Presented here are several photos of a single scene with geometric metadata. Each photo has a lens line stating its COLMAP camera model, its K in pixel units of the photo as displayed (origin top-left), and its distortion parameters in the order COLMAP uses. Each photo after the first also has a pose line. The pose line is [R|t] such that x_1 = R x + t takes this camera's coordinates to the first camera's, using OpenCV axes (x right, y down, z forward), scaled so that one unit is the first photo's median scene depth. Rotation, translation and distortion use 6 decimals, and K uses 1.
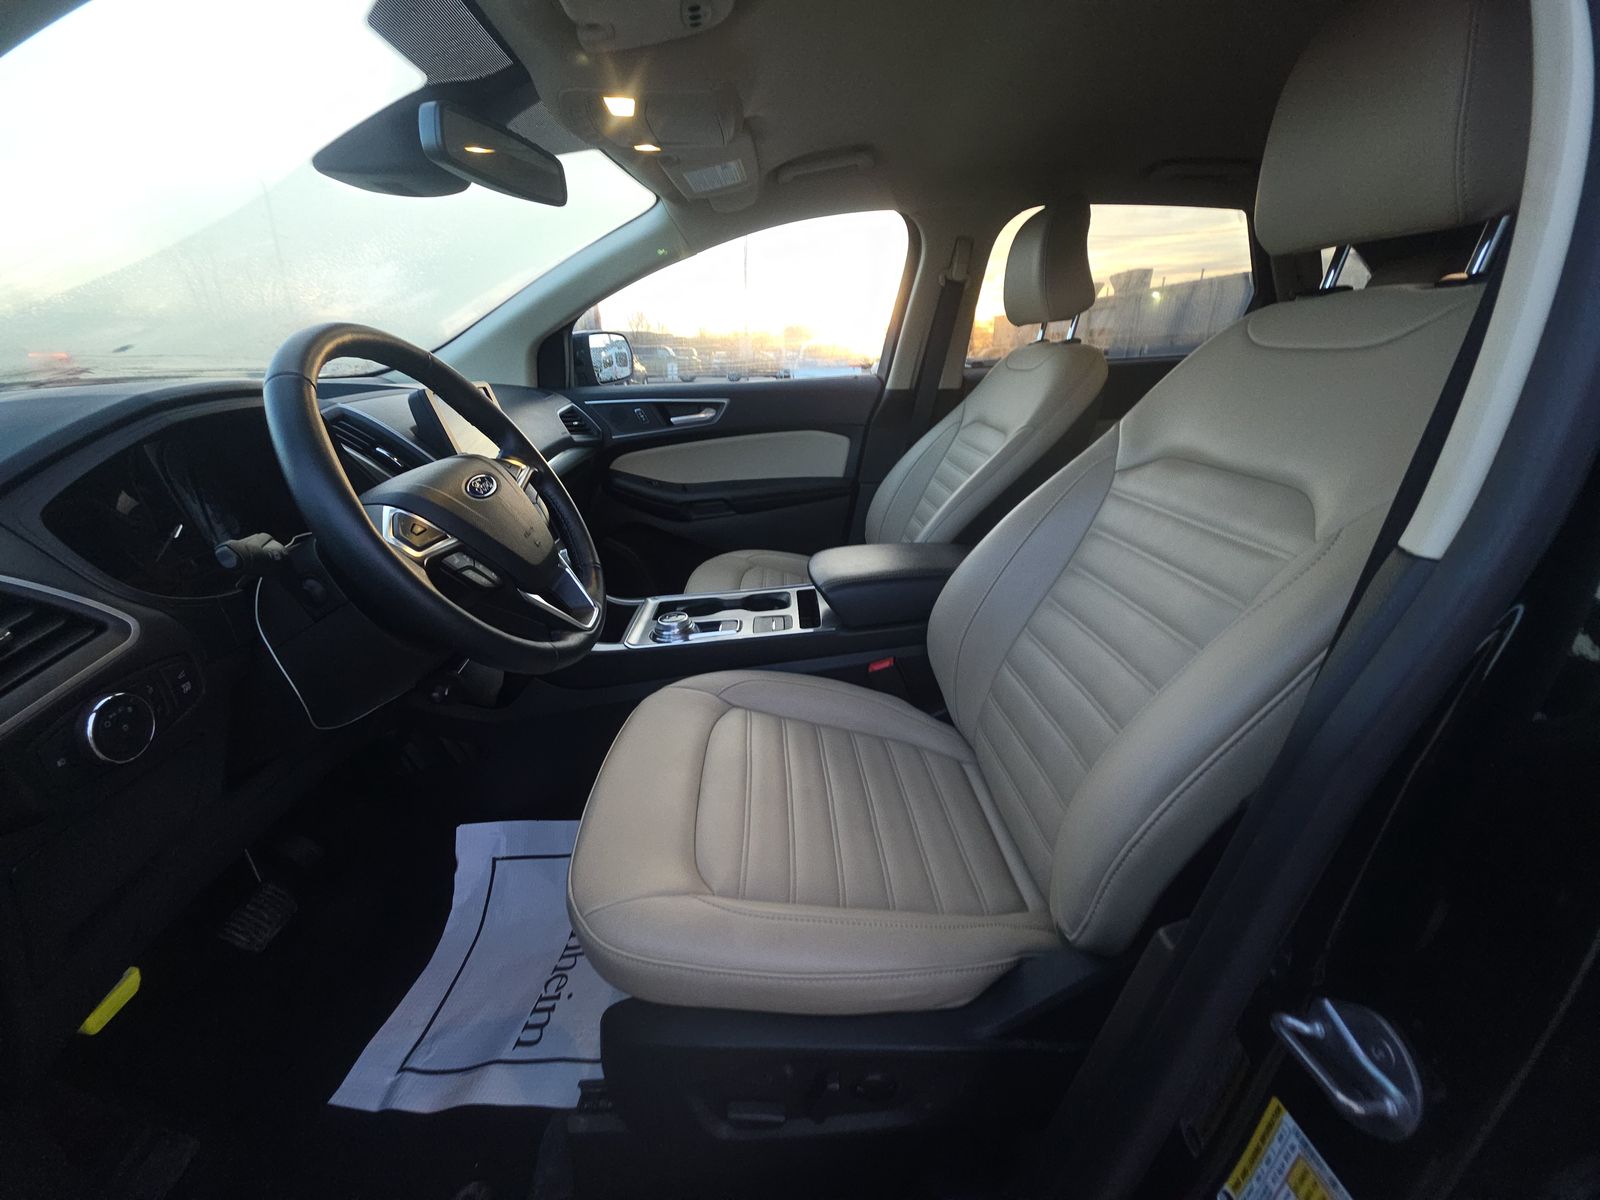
lens RADIAL K [[637.3, 0, 800.0], [0, 637.3, 600.0], [0, 0, 1]] dist [0.014171, -0.011618]
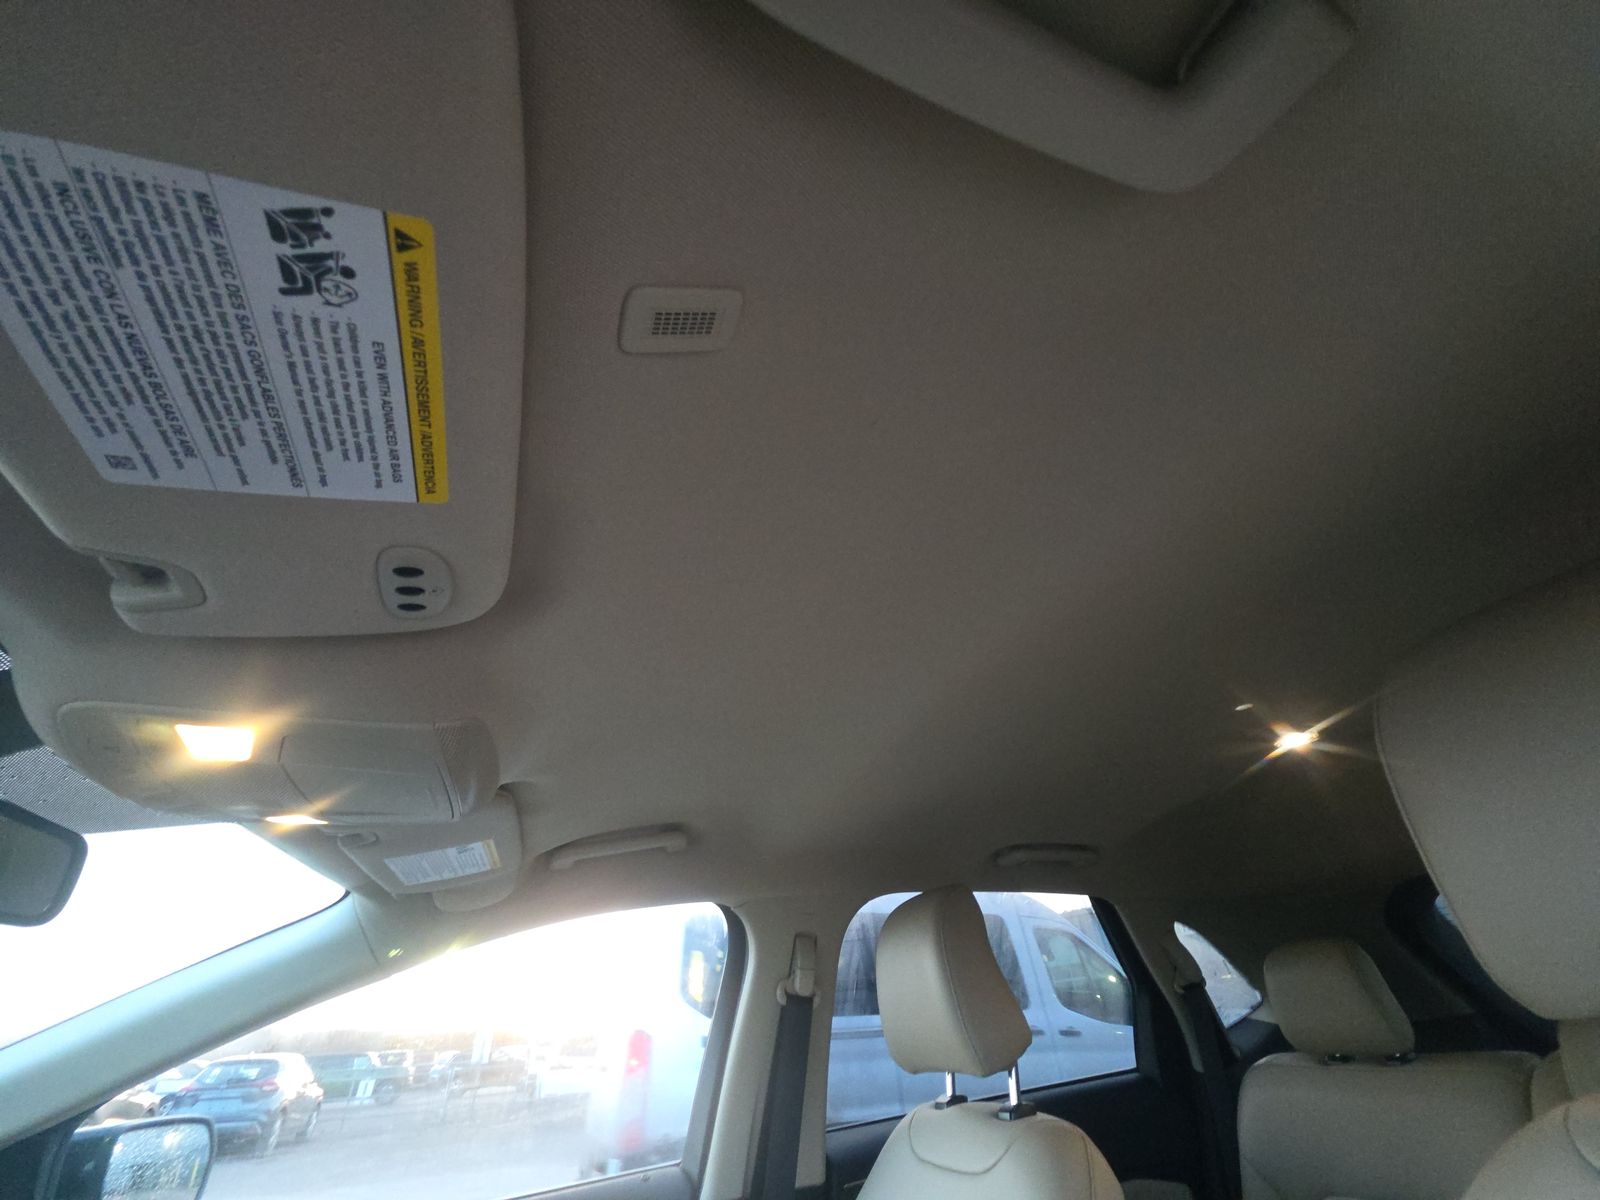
lens RADIAL K [[637.3, 0, 800.0], [0, 637.3, 600.0], [0, 0, 1]] dist [0.014171, -0.011618]
pose [[0.952120, 0.119841, 0.281257, -0.006228], [0.162348, 0.581351, -0.797291, -0.216738], [-0.259057, 0.804779, 0.534060, 0.311930]]
